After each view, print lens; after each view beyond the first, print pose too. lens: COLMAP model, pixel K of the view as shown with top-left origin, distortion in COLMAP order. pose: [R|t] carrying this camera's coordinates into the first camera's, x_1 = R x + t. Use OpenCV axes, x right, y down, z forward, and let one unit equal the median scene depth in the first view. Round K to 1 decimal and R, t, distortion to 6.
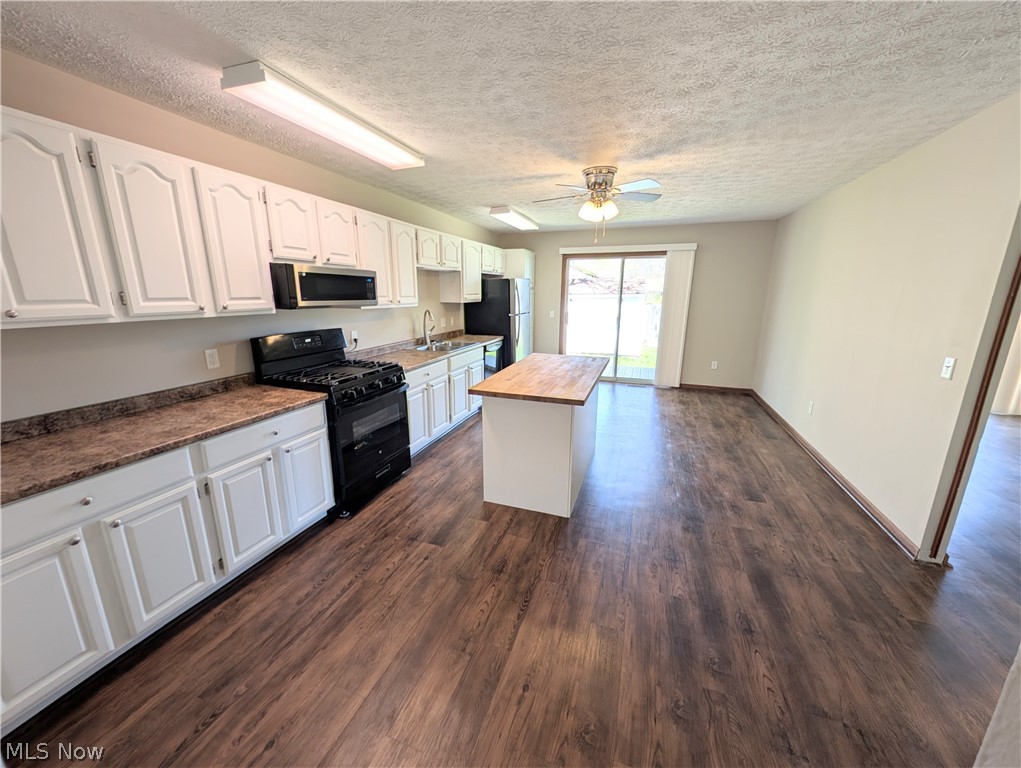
lens RADIAL K [[385.6, 0, 510.5], [0, 385.6, 384.0], [0, 0, 1]] dist [0.010027, -0.004295]
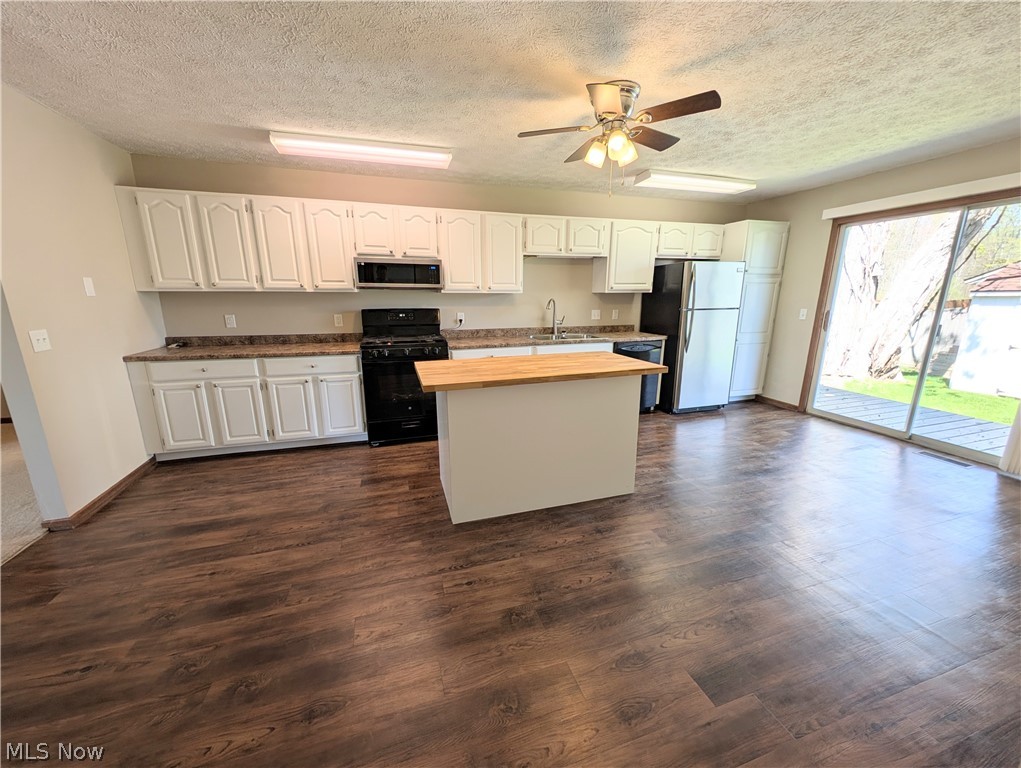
lens RADIAL K [[385.6, 0, 510.5], [0, 385.6, 384.0], [0, 0, 1]] dist [0.010027, -0.004295]
pose [[0.598989, 0.176799, -0.780996, 0.923805], [-0.185731, 0.979398, 0.079266, -0.063061], [0.778920, 0.097575, 0.619486, 0.564188]]
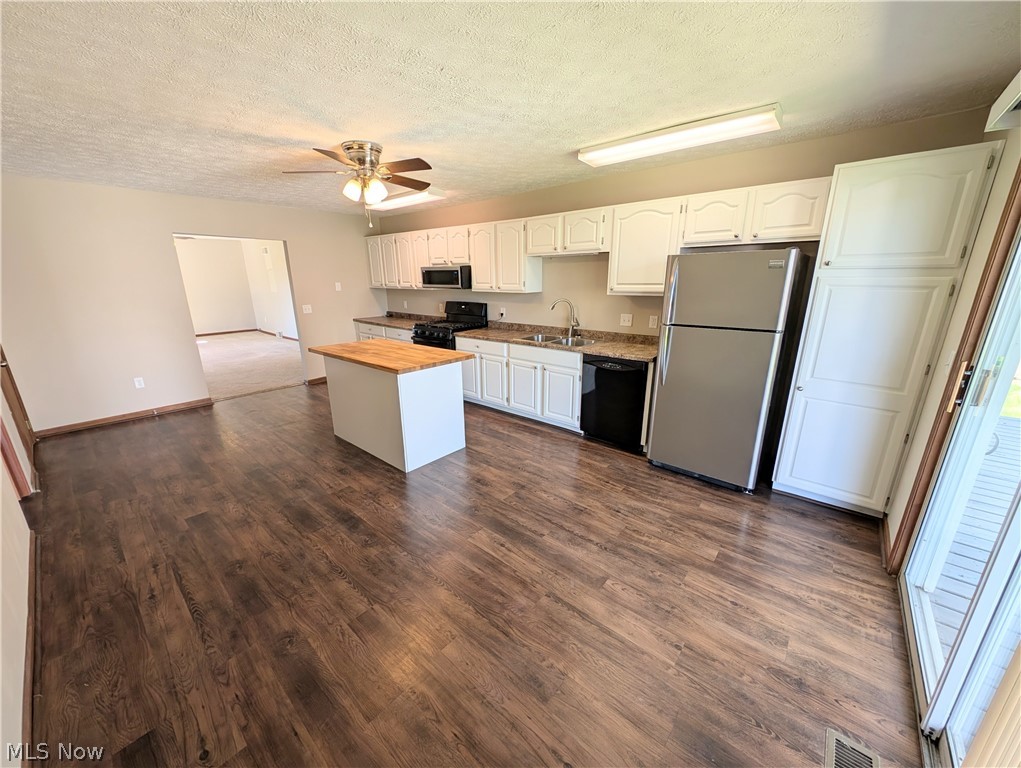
lens RADIAL K [[385.6, 0, 510.5], [0, 385.6, 384.0], [0, 0, 1]] dist [0.010027, -0.004295]
pose [[-0.361476, 0.250162, -0.898195, 1.282030], [-0.214273, 0.915262, 0.341149, -0.516227], [0.907426, 0.315776, -0.277242, 2.107757]]
